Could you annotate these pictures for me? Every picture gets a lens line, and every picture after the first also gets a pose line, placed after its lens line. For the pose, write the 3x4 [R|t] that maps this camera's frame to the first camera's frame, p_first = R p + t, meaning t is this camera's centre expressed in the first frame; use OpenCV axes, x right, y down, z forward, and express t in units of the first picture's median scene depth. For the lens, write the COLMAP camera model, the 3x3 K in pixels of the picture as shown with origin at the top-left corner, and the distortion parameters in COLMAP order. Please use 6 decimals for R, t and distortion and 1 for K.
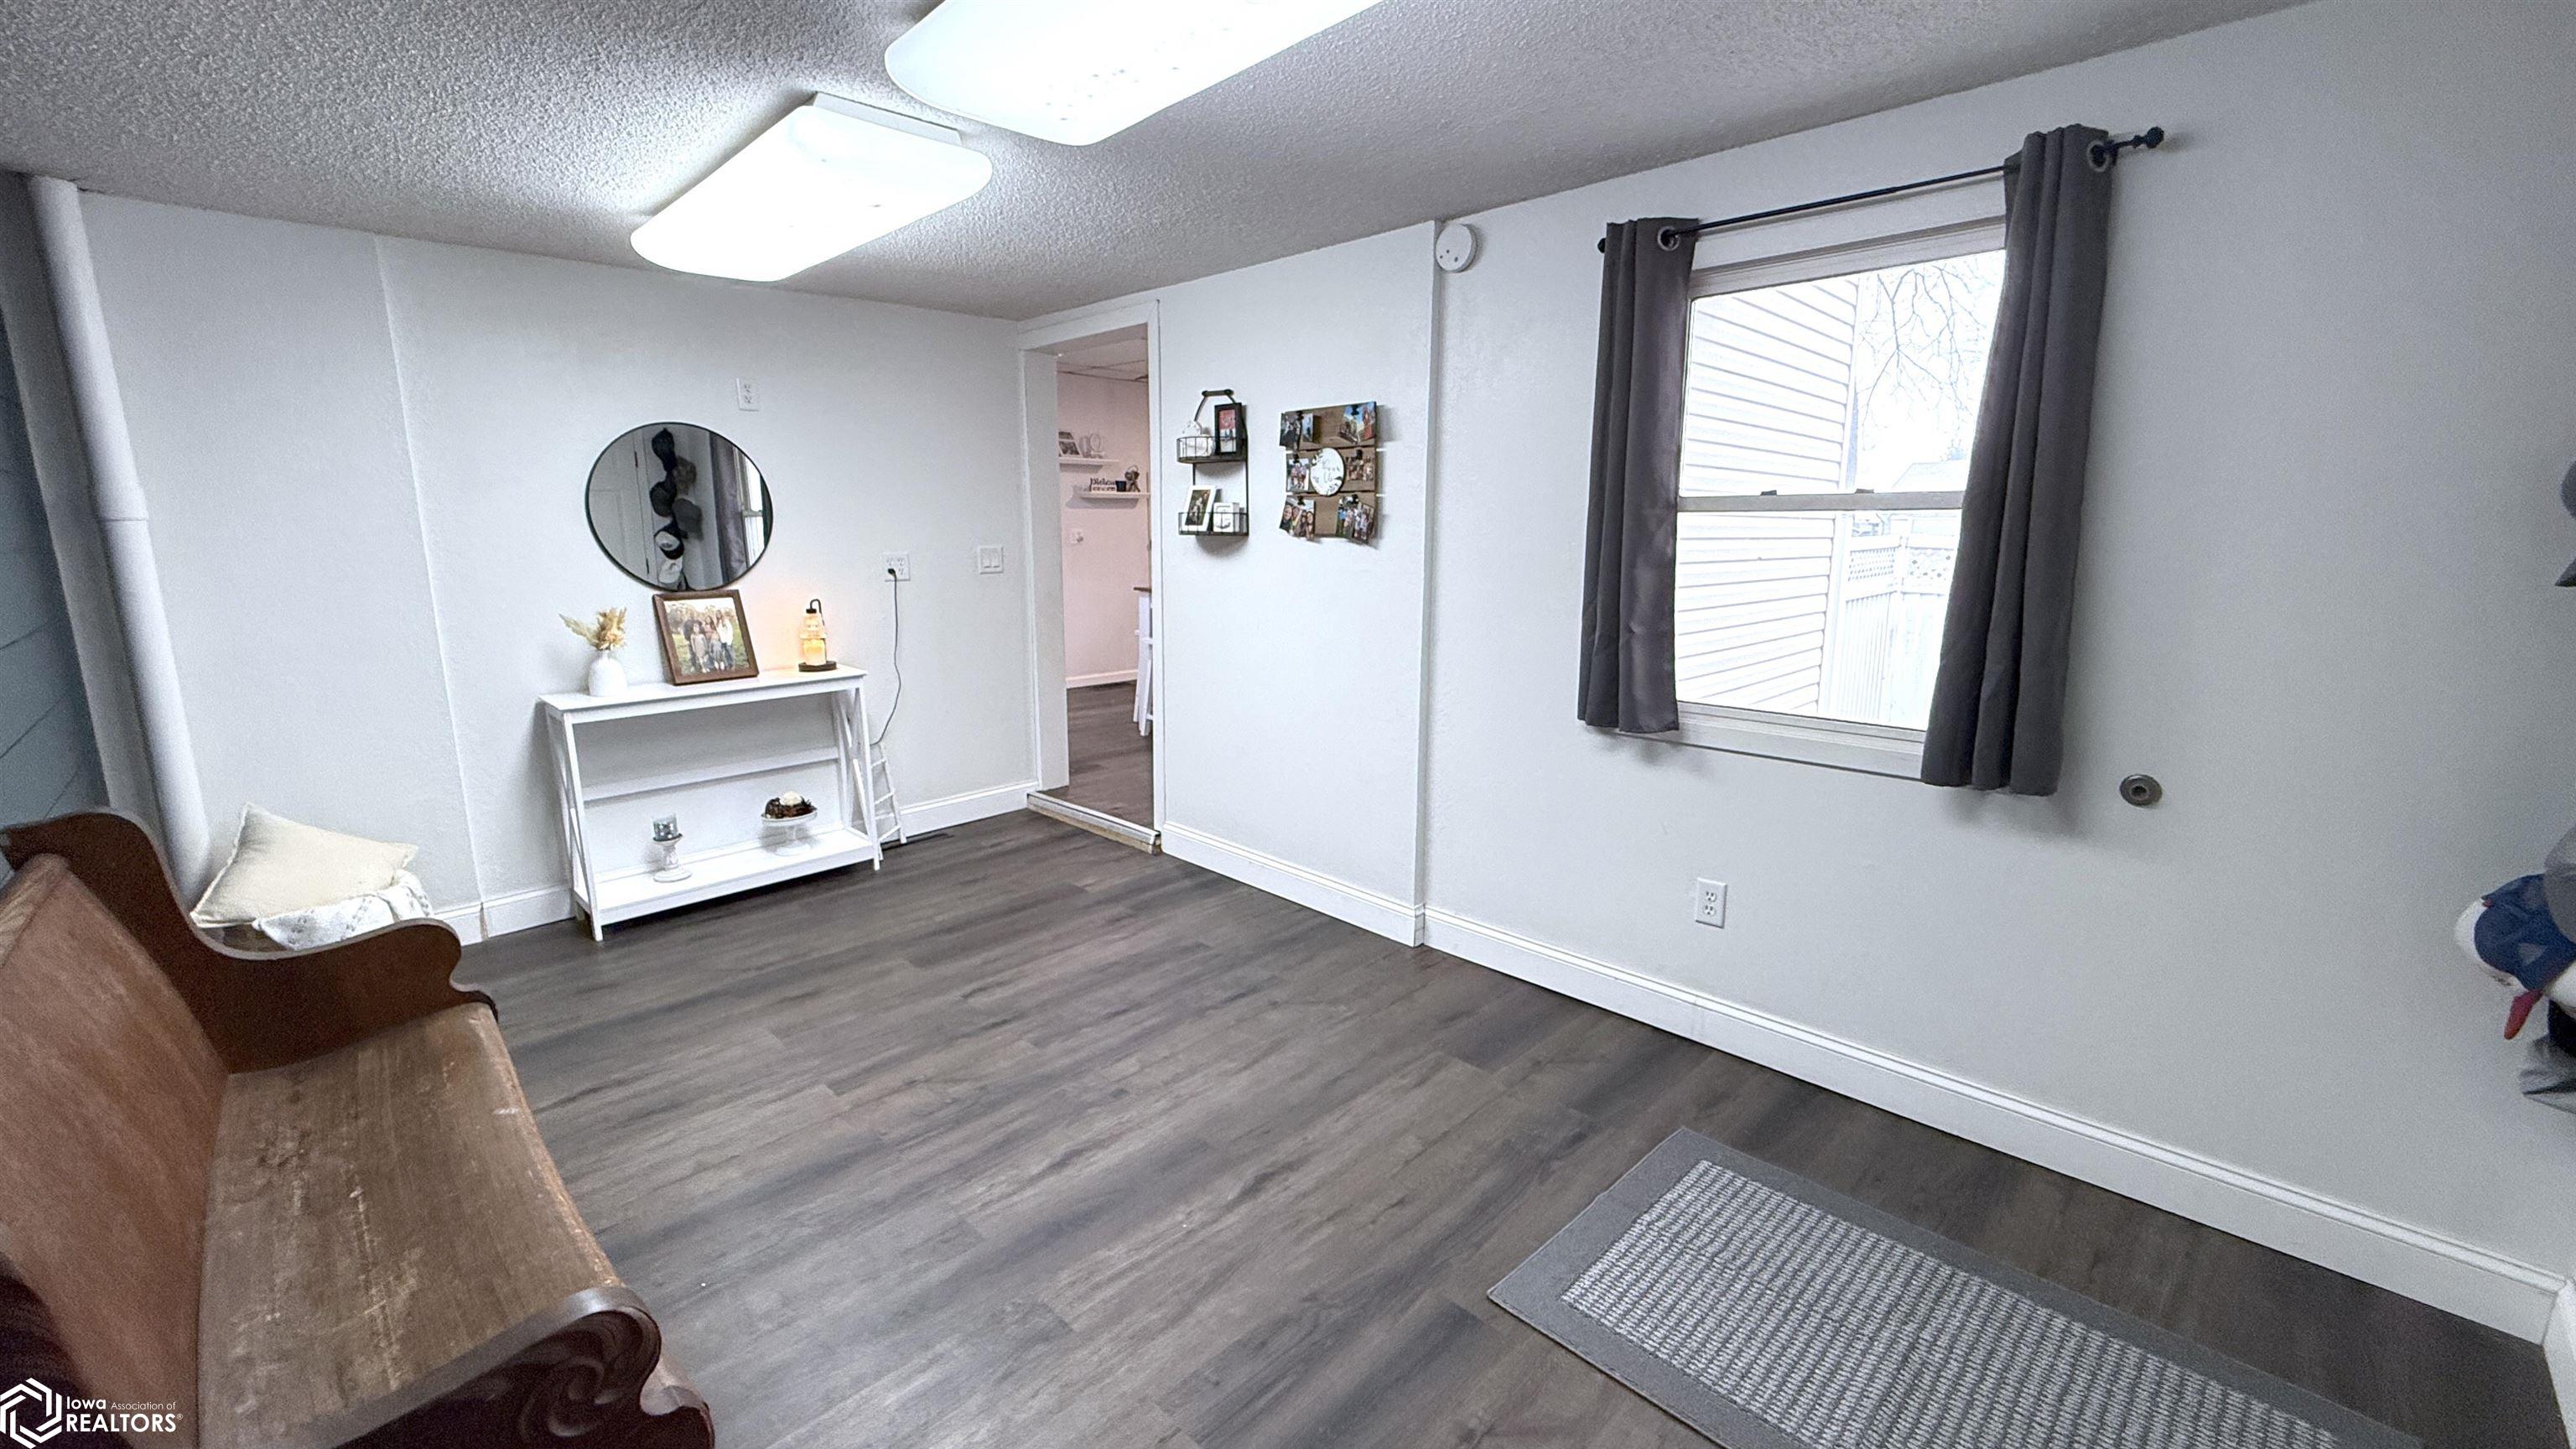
lens RADIAL K [[1021.2, 0, 1280.9], [0, 1021.2, 720.3], [0, 0, 1]] dist [0.001276, 0.000240]
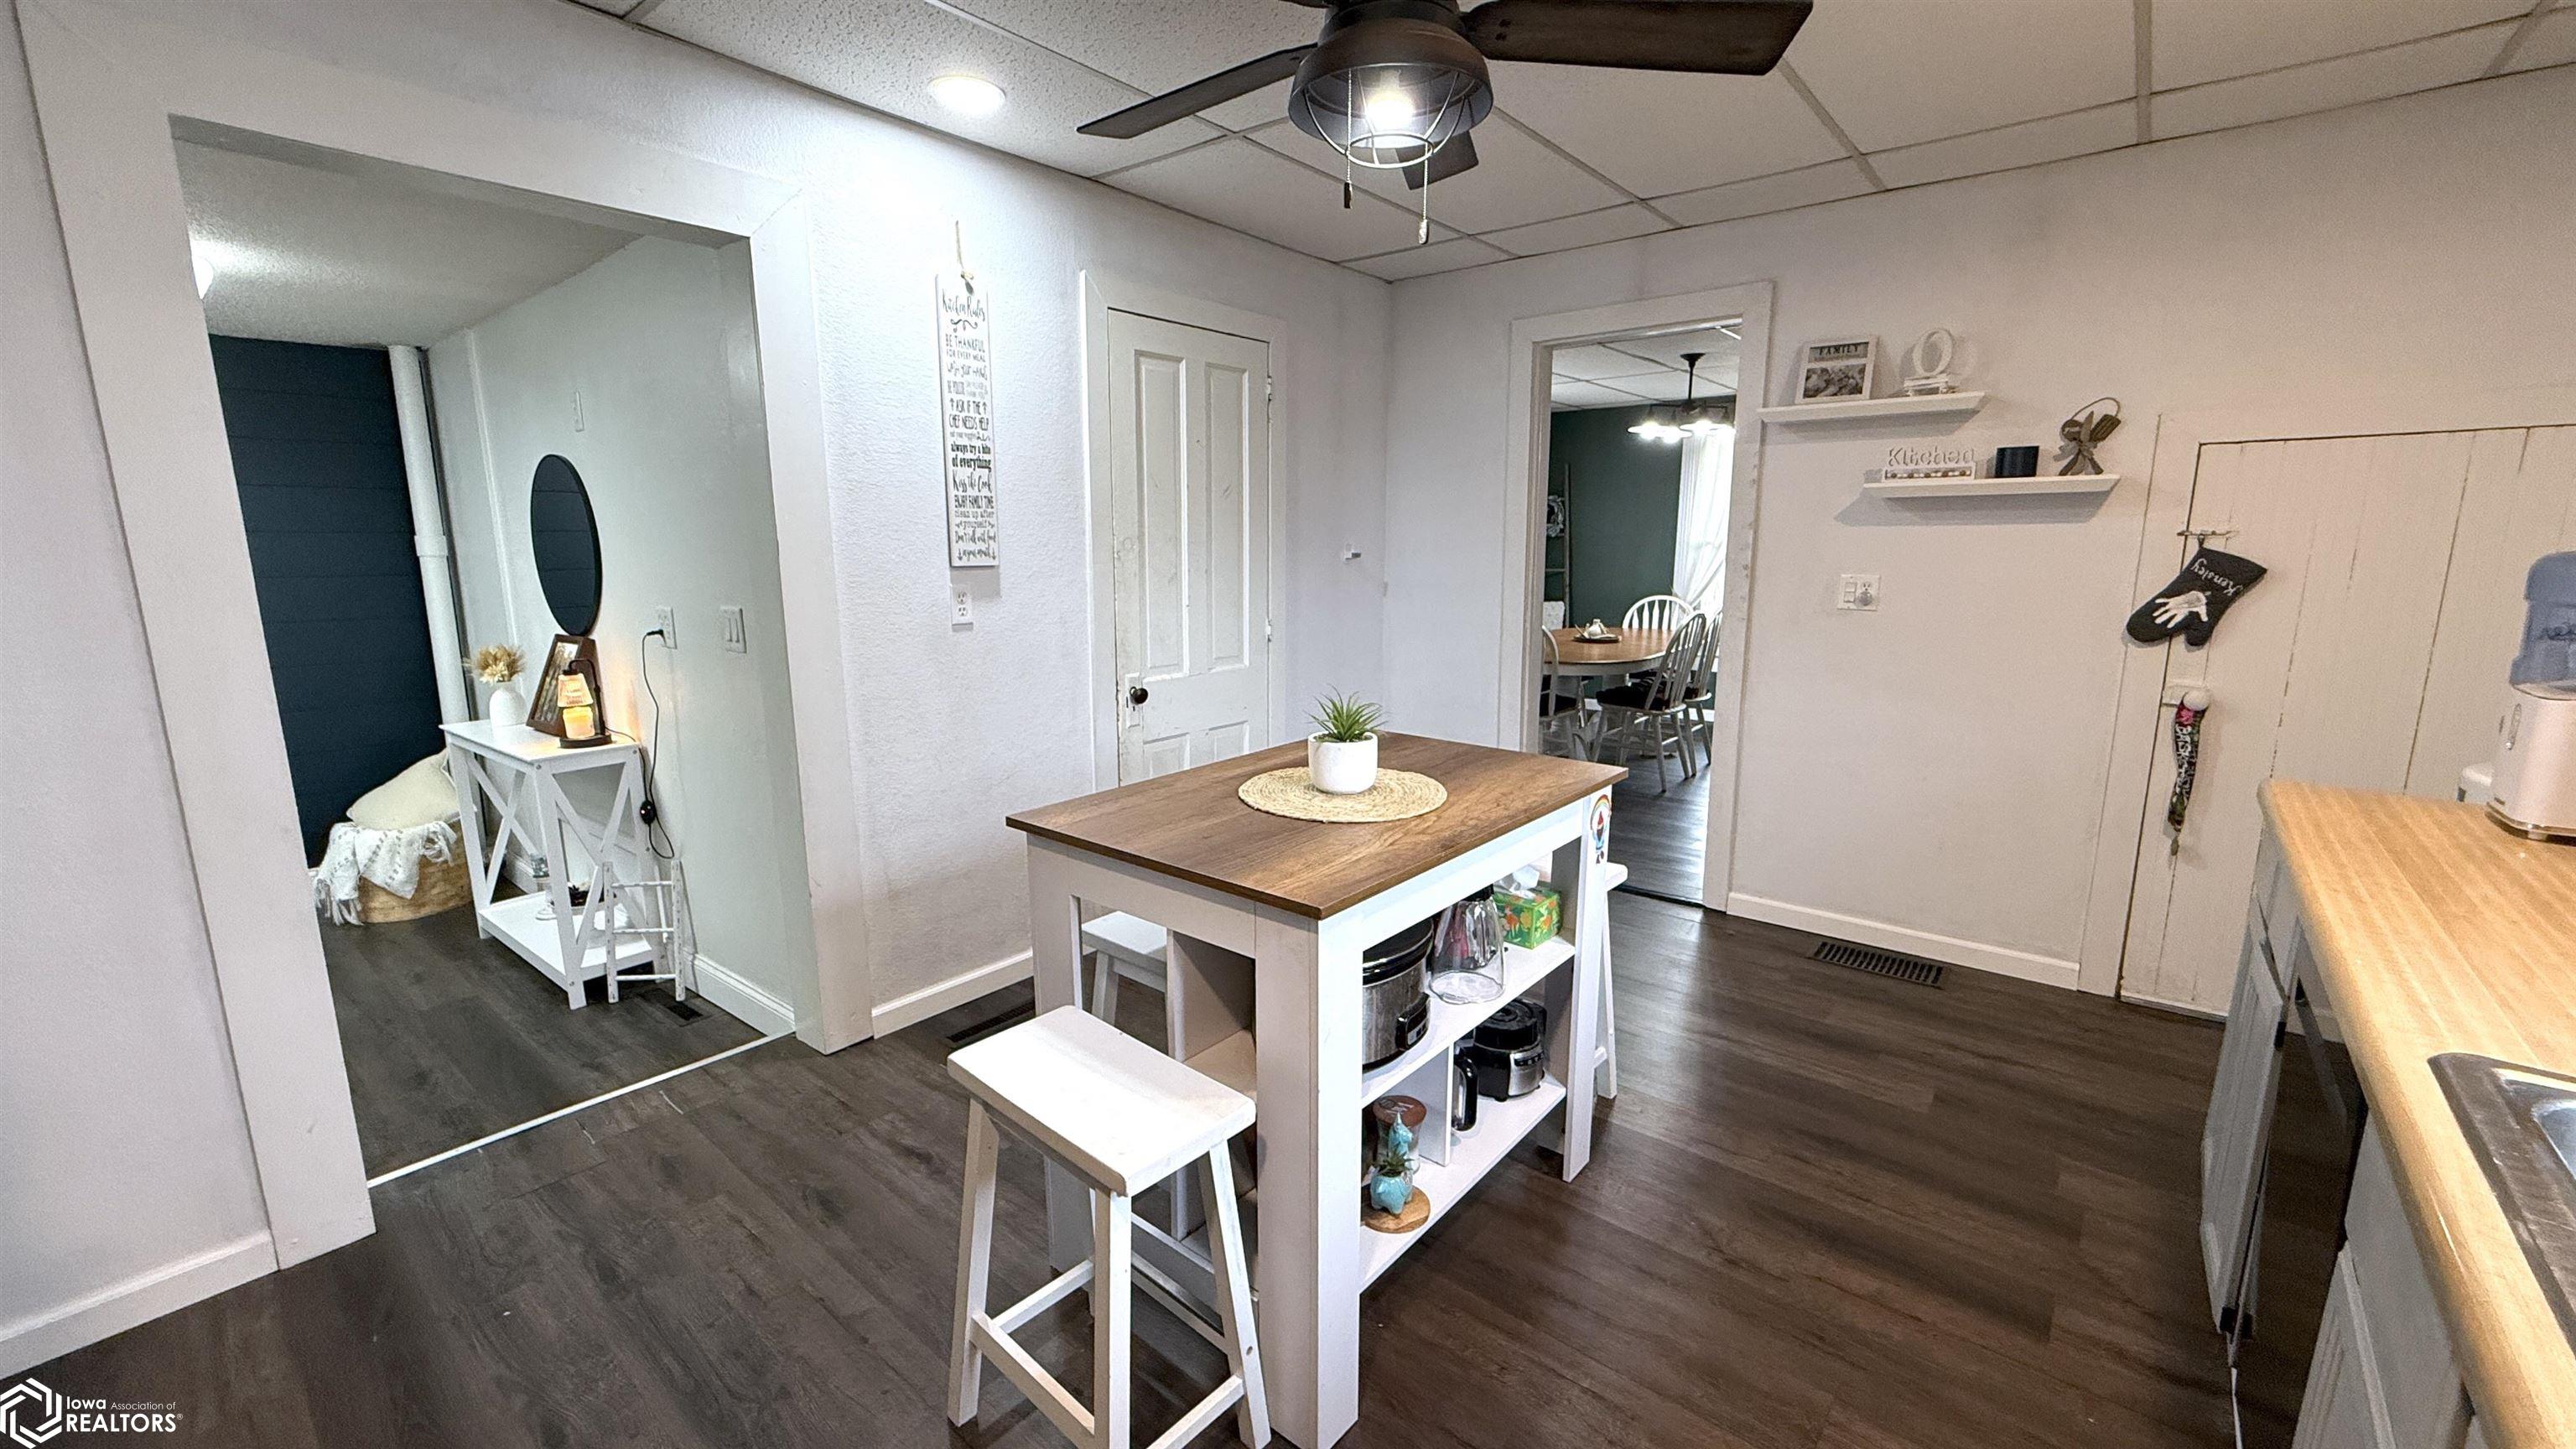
lens RADIAL K [[1015.4, 0, 1288.0], [0, 1015.4, 724.5], [0, 0, 1]] dist [-0.001687, -0.000076]
pose [[0.094652, 0.183472, -0.978457, 0.198779], [-0.183074, 0.969315, 0.164048, -0.153912], [0.978532, 0.163603, 0.125337, 0.733602]]
